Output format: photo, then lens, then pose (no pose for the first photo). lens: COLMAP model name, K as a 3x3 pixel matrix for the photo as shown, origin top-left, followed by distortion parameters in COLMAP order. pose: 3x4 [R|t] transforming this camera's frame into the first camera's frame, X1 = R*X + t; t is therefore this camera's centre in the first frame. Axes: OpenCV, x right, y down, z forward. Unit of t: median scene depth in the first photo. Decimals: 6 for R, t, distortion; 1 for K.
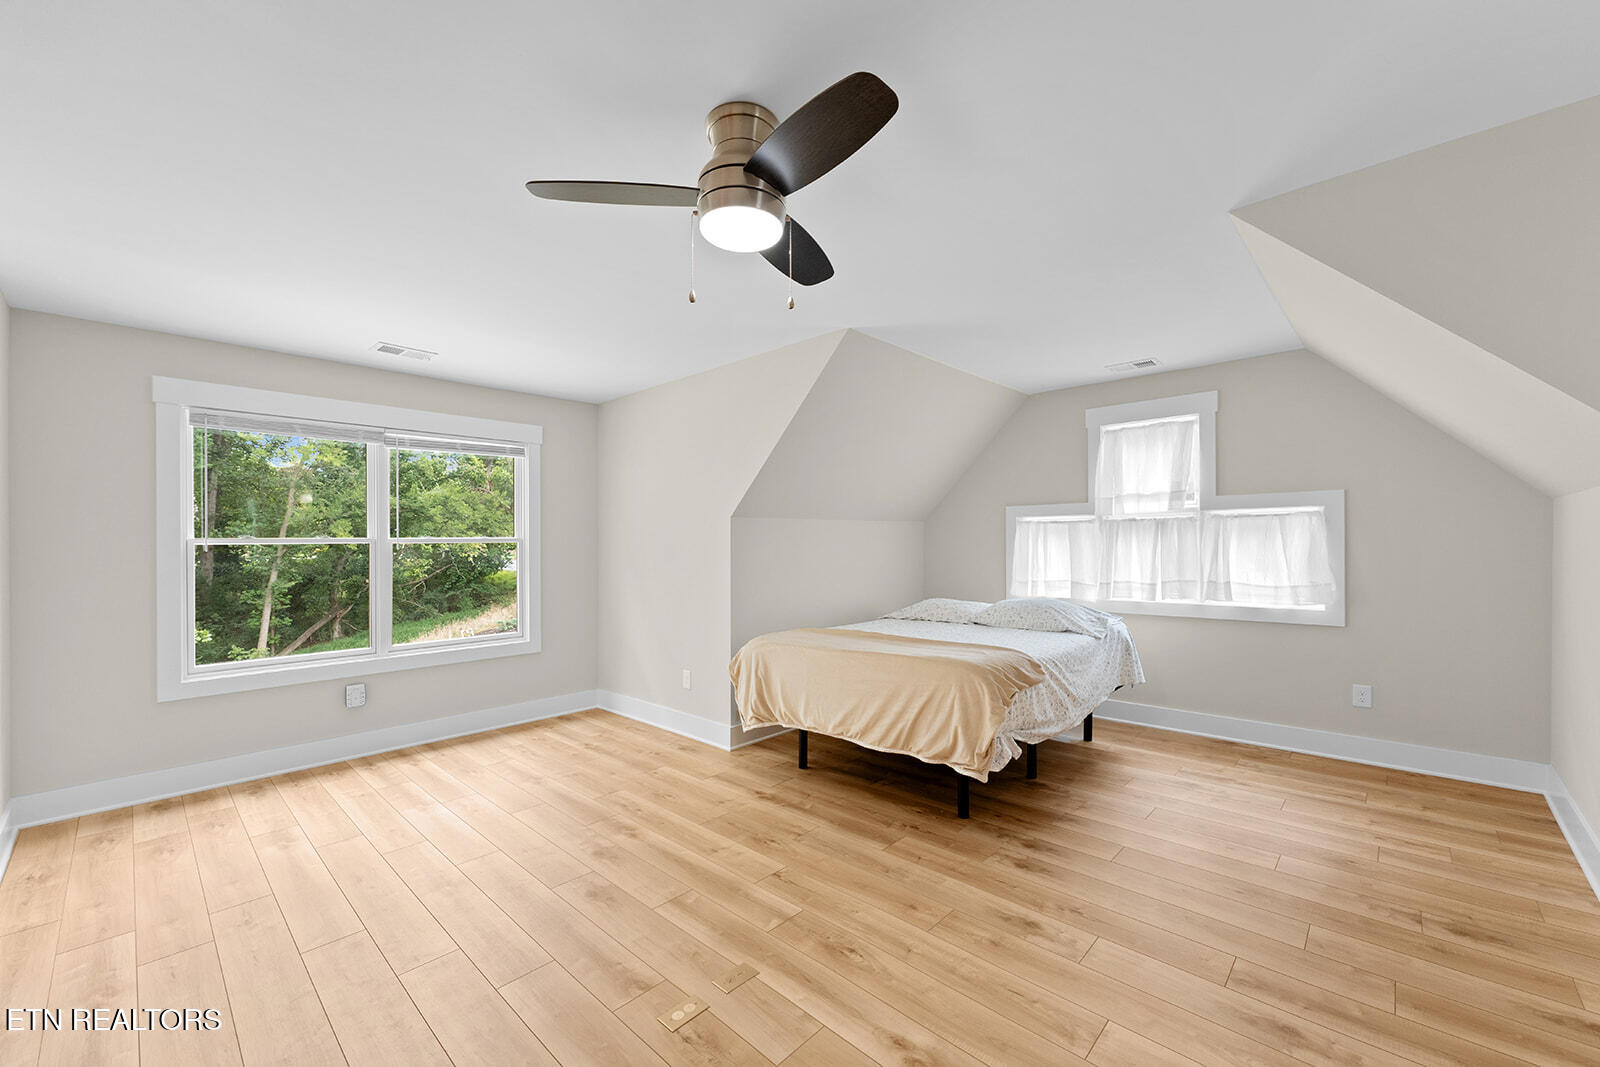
lens RADIAL K [[636.1, 0, 800.0], [0, 636.1, 533.5], [0, 0, 1]] dist [-0.000242, -0.000403]
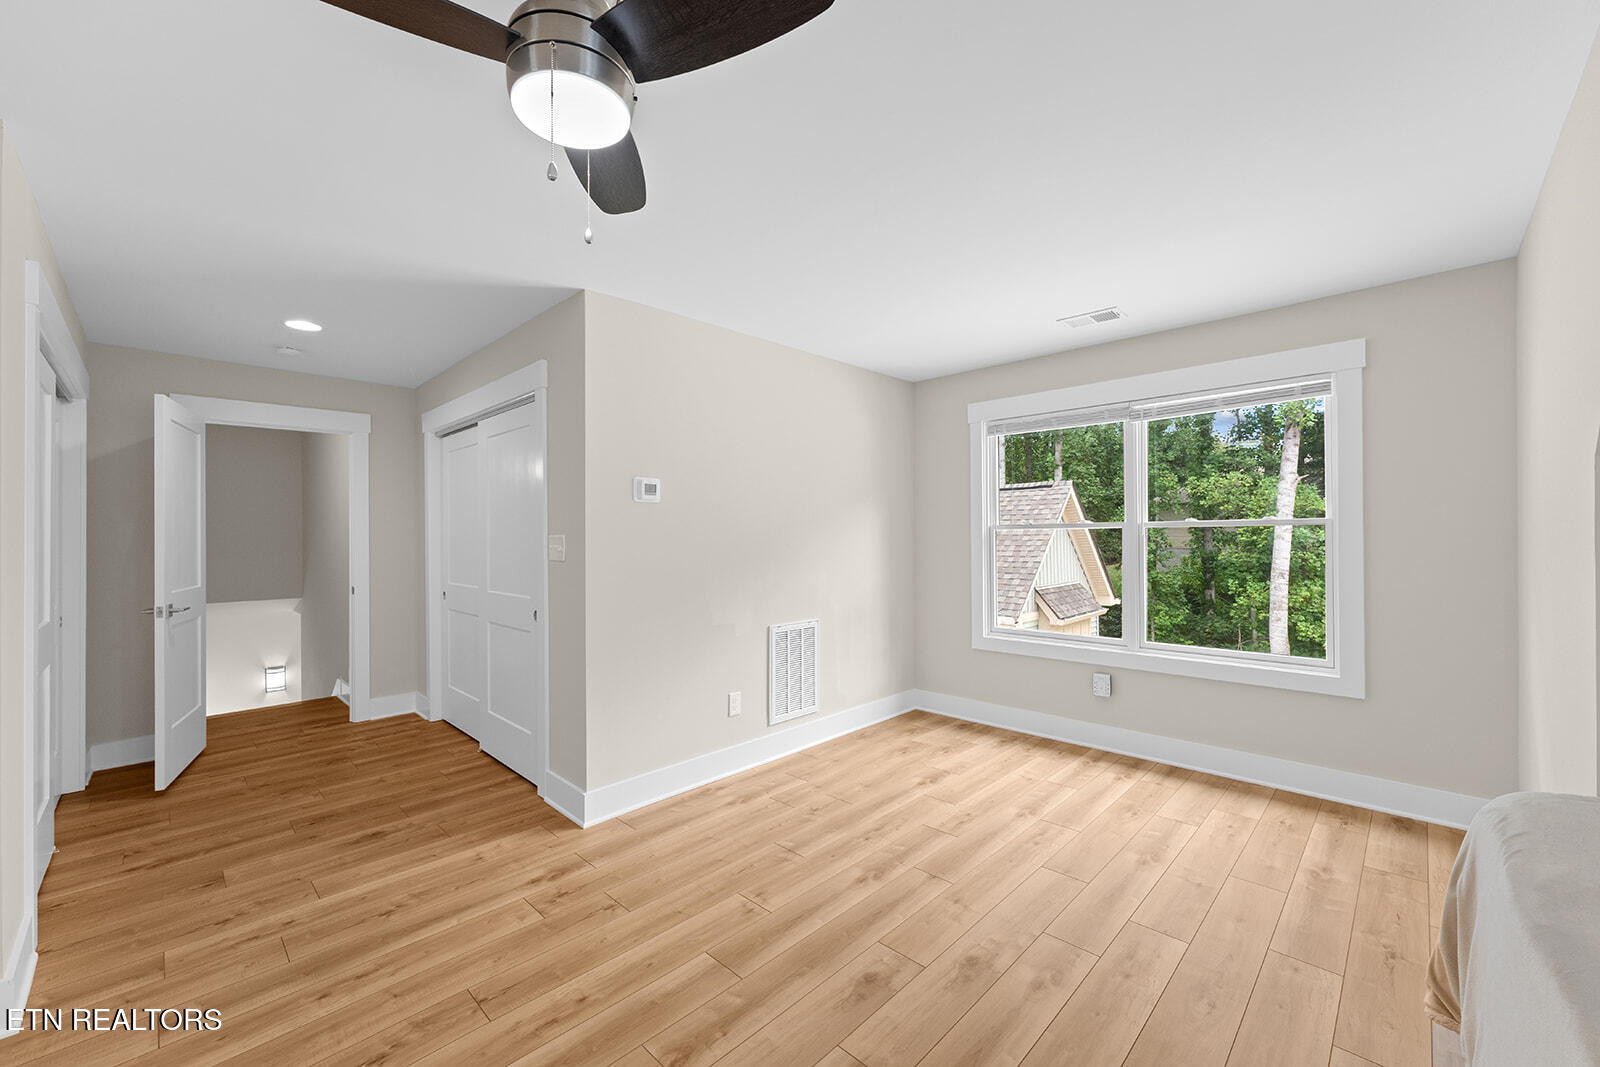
lens RADIAL K [[636.1, 0, 800.0], [0, 636.1, 533.5], [0, 0, 1]] dist [-0.000242, -0.000403]
pose [[-0.017651, 0.009037, -0.999803, 0.286398], [0.026598, 0.999610, 0.008566, 0.002884], [0.999490, -0.026441, -0.017885, 0.585253]]
